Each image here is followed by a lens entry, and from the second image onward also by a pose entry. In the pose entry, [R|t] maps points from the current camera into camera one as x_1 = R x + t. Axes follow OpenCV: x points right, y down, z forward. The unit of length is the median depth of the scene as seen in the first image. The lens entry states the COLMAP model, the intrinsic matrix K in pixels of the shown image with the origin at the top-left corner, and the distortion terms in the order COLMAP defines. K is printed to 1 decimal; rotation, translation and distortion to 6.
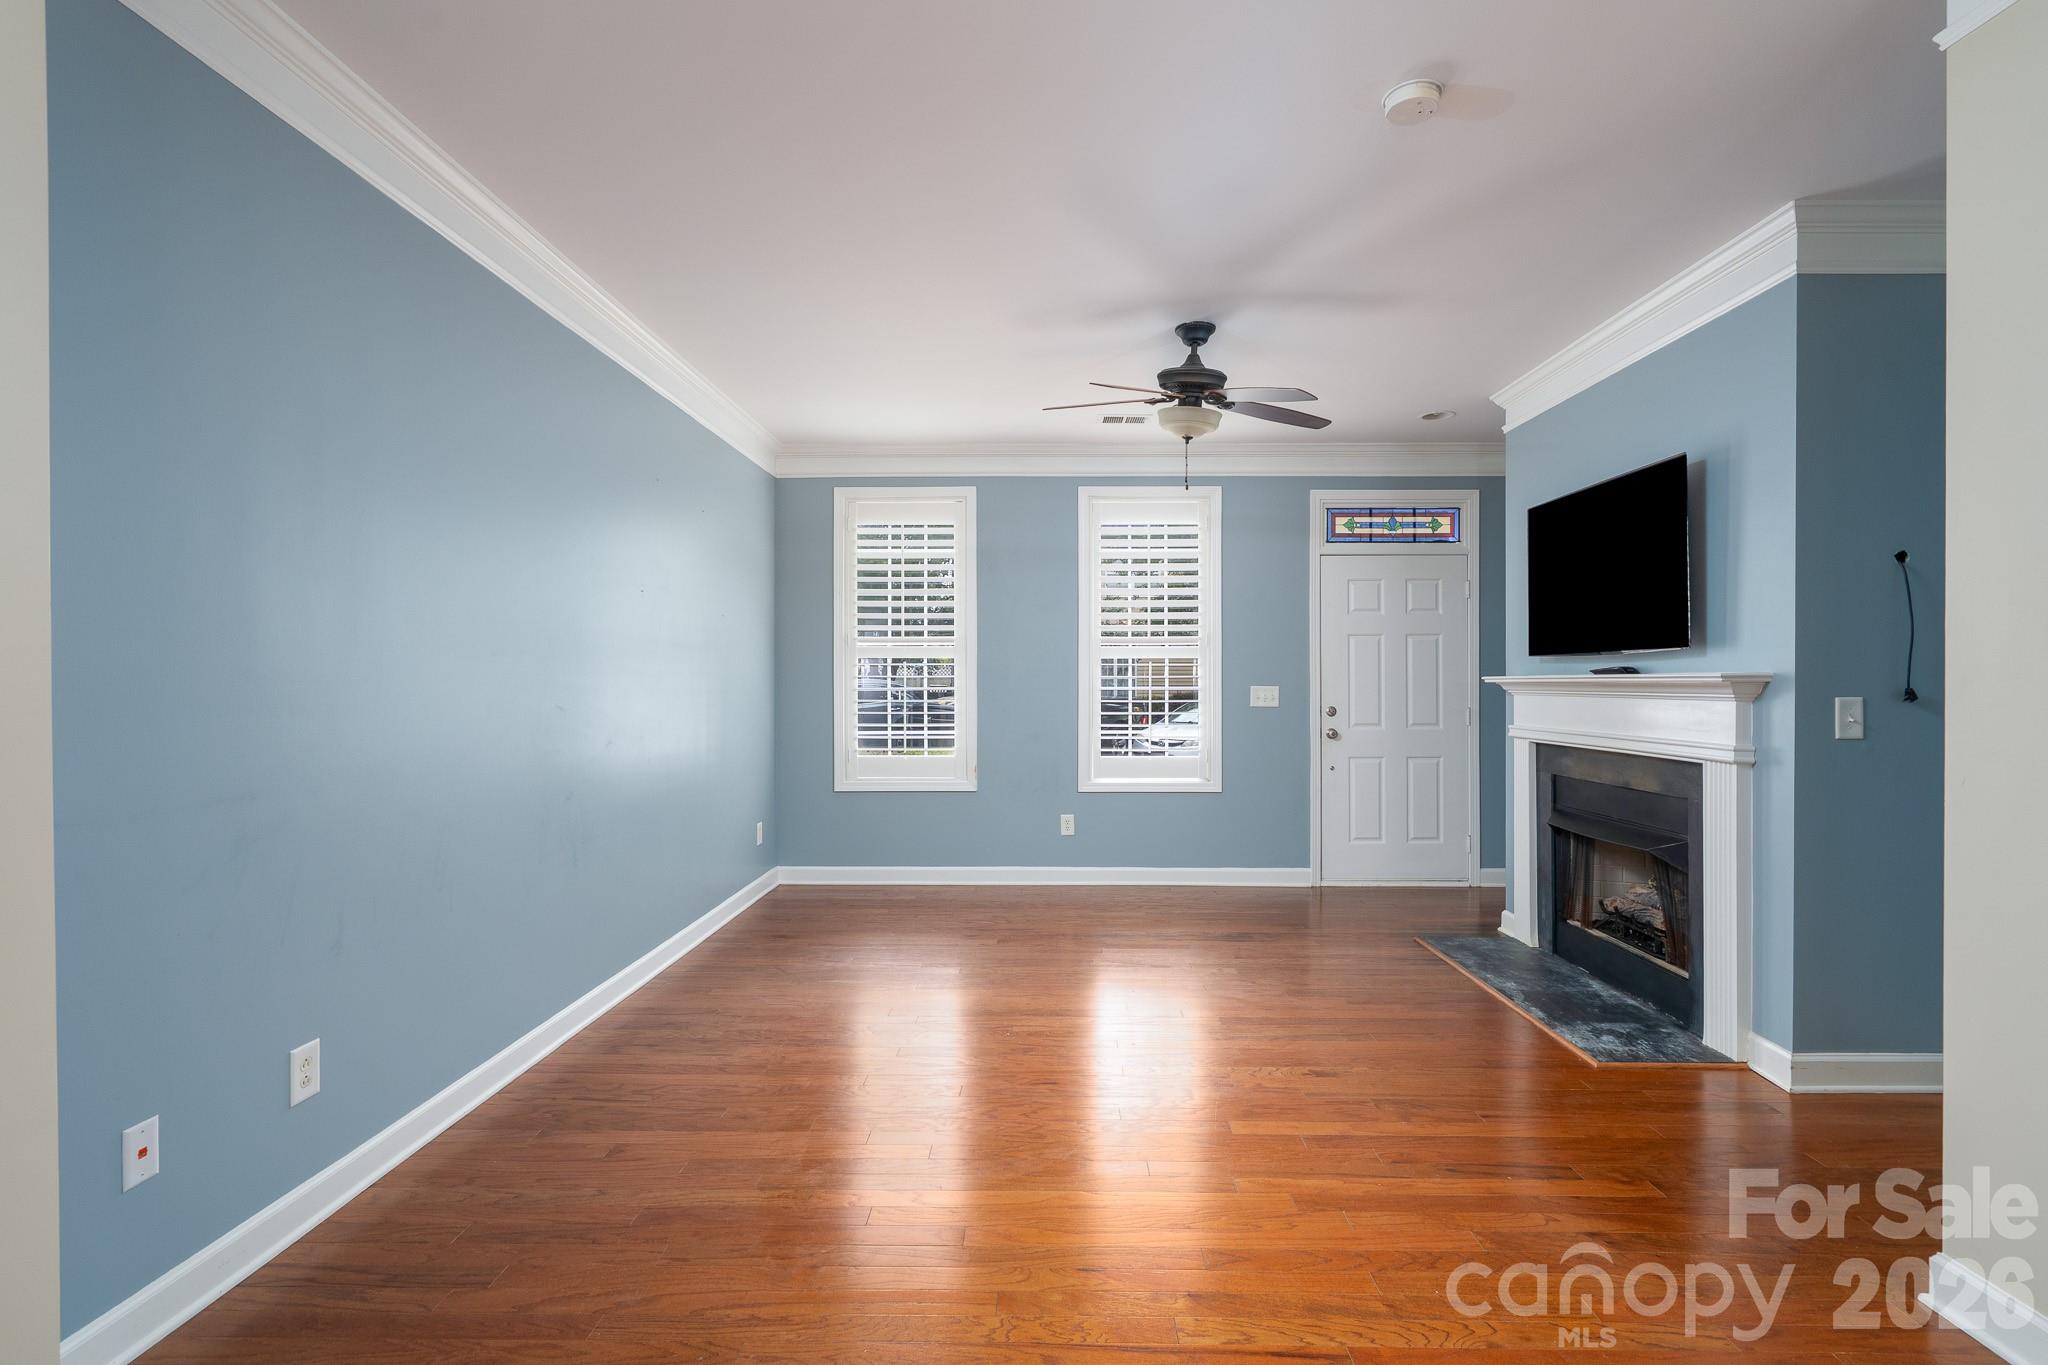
lens RADIAL K [[943.9, 0, 1025.9], [0, 943.9, 680.5], [0, 0, 1]] dist [0.003408, 0.001459]
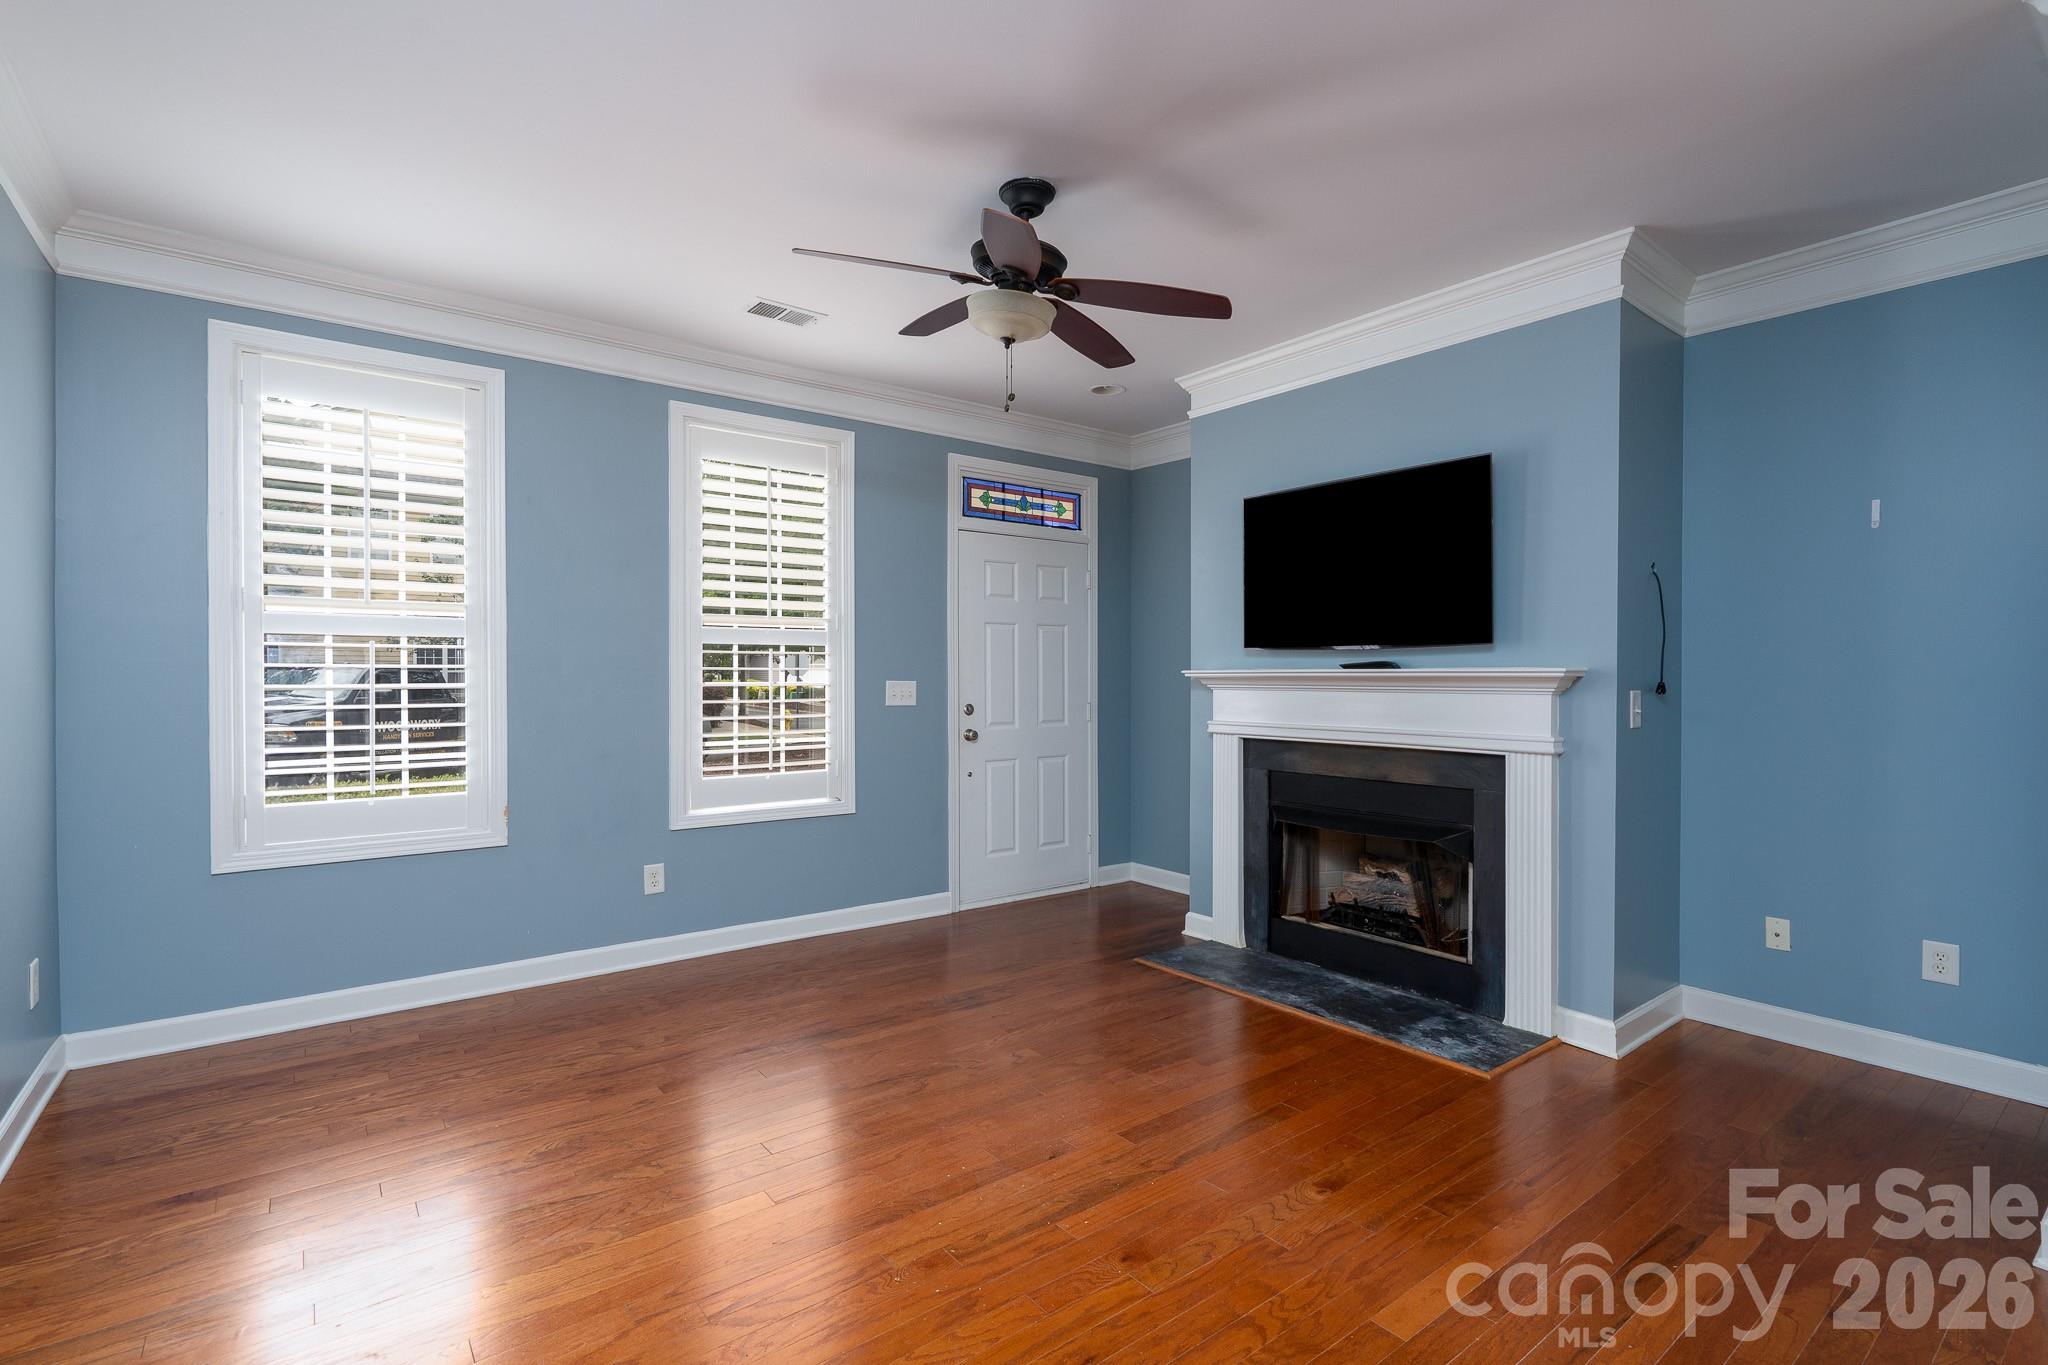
lens RADIAL K [[943.9, 0, 1015.1], [0, 943.9, 680.3], [0, 0, 1]] dist [0.003408, 0.001459]
pose [[0.776866, -0.001808, 0.629663, -0.195920], [-0.002719, 0.999977, 0.006226, 0.000182], [-0.629660, -0.006549, 0.776843, 0.295104]]
